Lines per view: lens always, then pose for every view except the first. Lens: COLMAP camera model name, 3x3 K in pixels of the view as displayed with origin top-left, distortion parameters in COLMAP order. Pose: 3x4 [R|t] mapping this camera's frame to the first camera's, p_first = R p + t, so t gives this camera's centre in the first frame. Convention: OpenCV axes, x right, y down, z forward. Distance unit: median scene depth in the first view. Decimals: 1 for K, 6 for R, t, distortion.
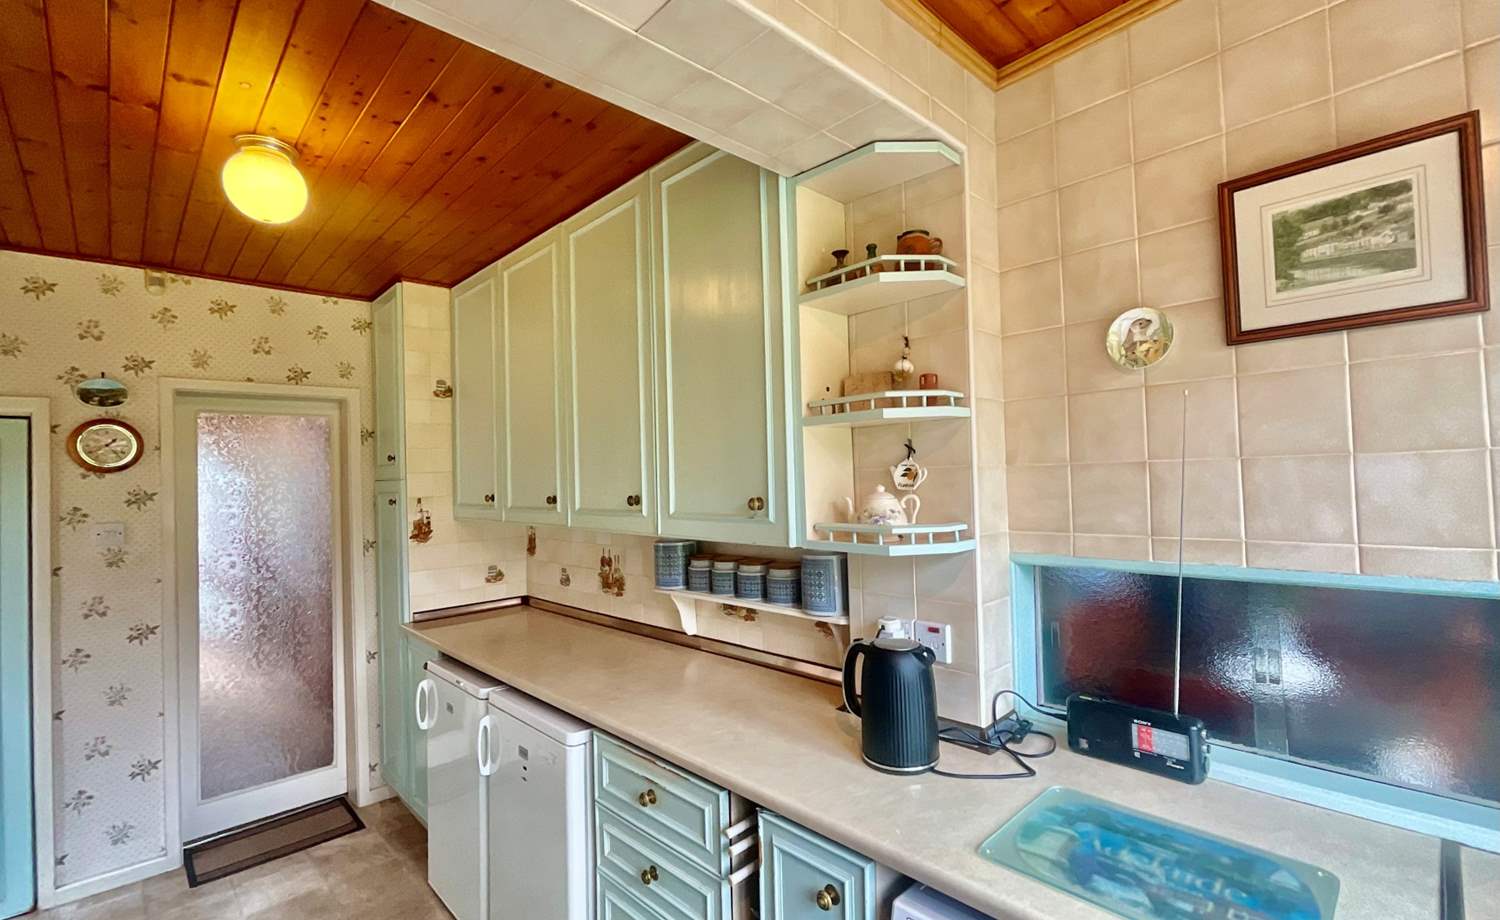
lens RADIAL K [[656.0, 0, 757.4], [0, 656.0, 462.2], [0, 0, 1]] dist [-0.000073, -0.000121]
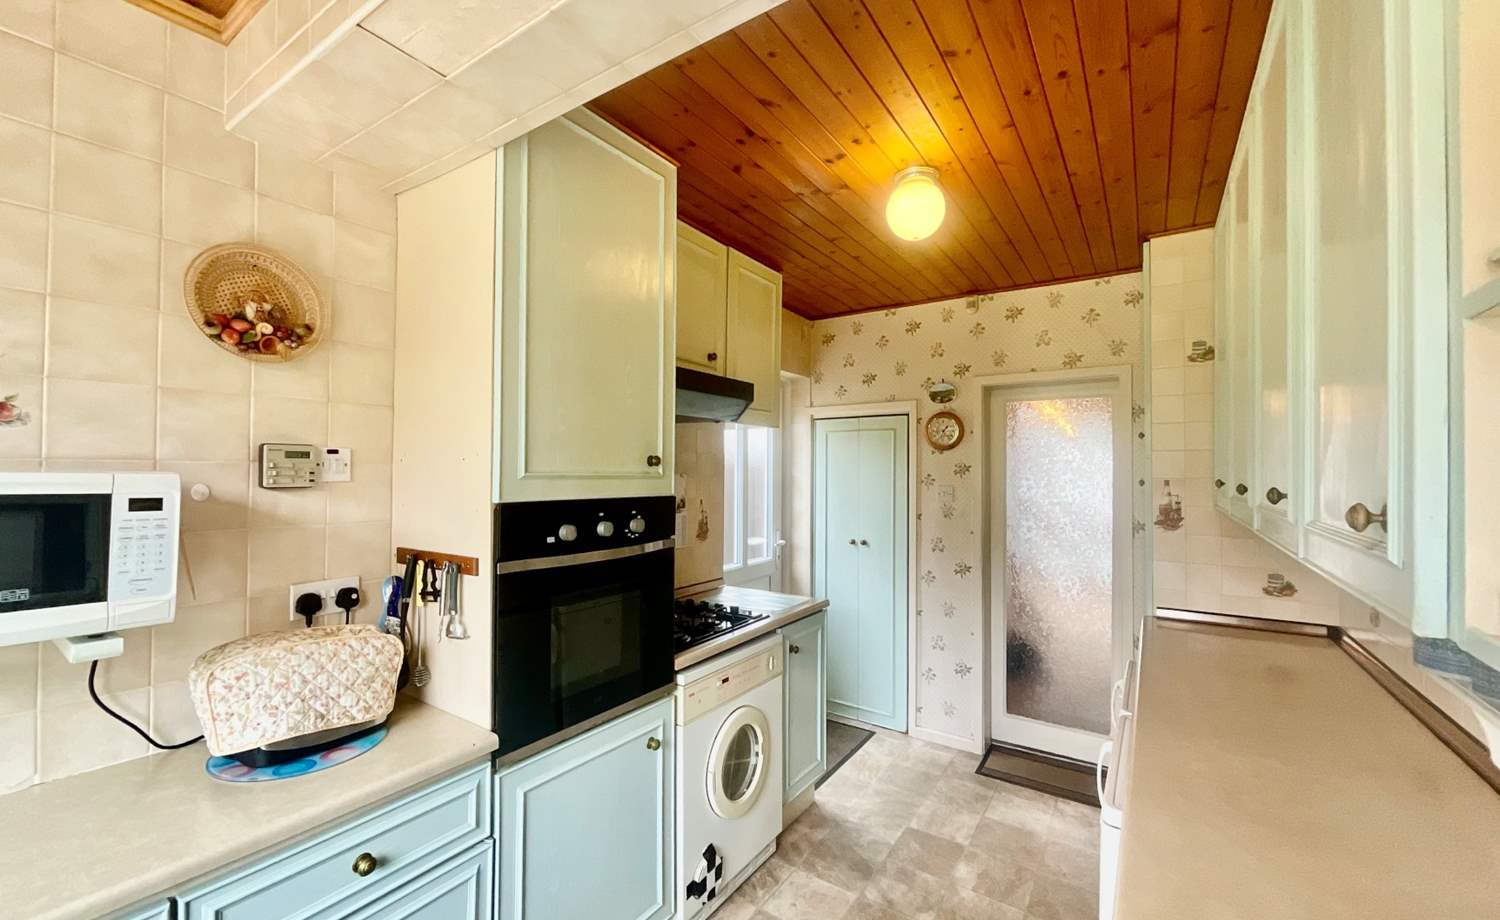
lens RADIAL K [[607.1, 0, 749.8], [0, 607.1, 463.7], [0, 0, 1]] dist [-0.000169, -0.000038]
pose [[0.210720, 0.022144, -0.977296, 0.182098], [0.009030, 0.999657, 0.024598, 0.008520], [0.977505, -0.014009, 0.210448, 0.307645]]
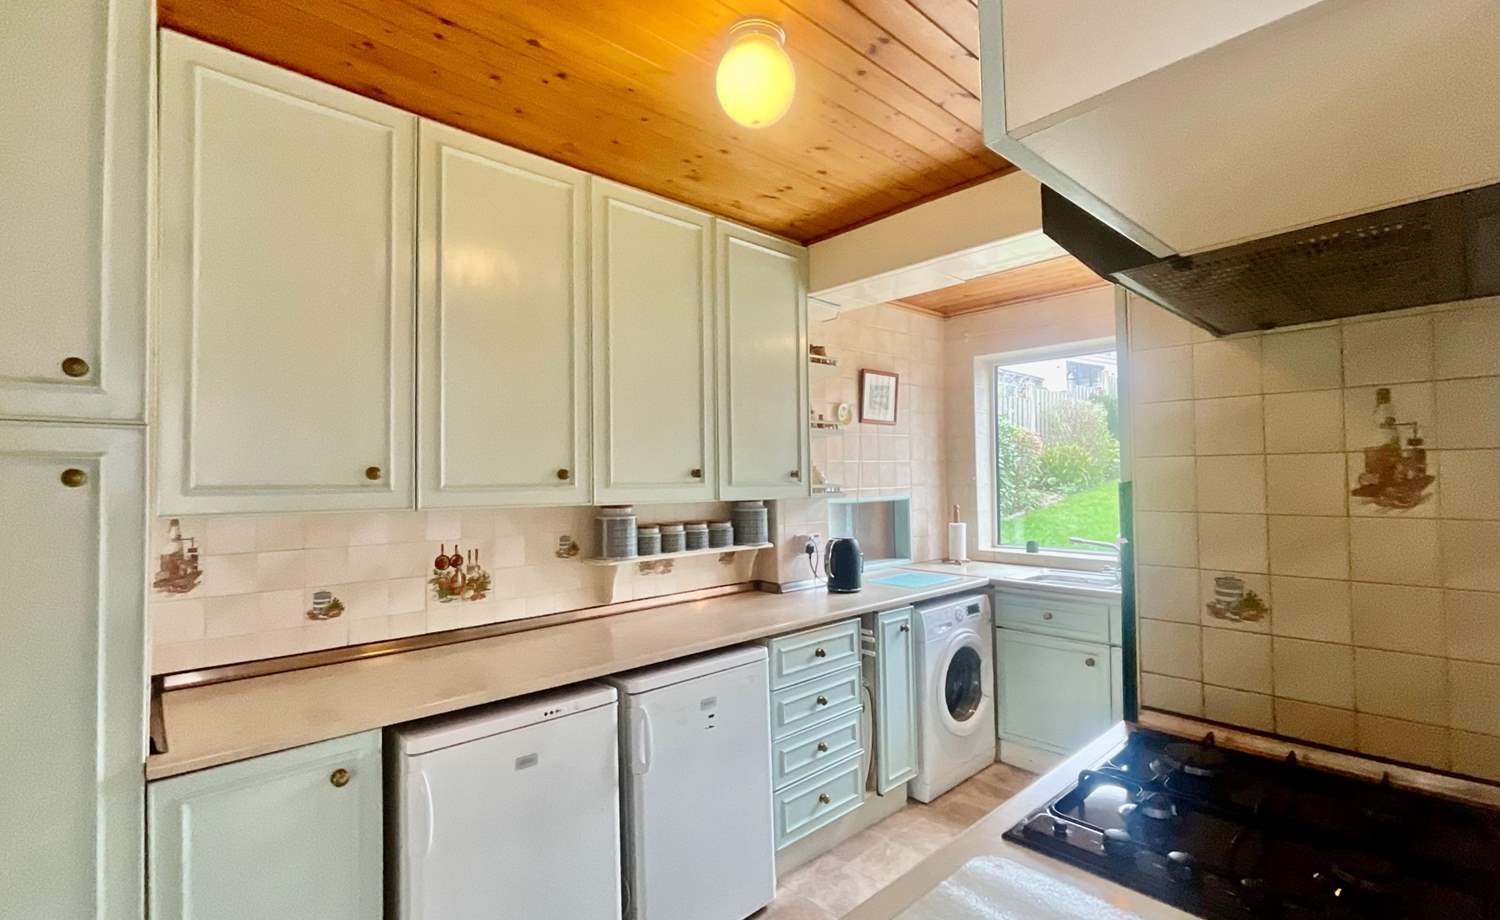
lens RADIAL K [[656.0, 0, 757.4], [0, 656.0, 462.2], [0, 0, 1]] dist [-0.000073, -0.000121]
pose [[0.028511, 0.056563, 0.997992, -1.175943], [-0.009623, 0.998367, -0.056309, 0.088750], [-0.999547, -0.007998, 0.029009, 0.727161]]
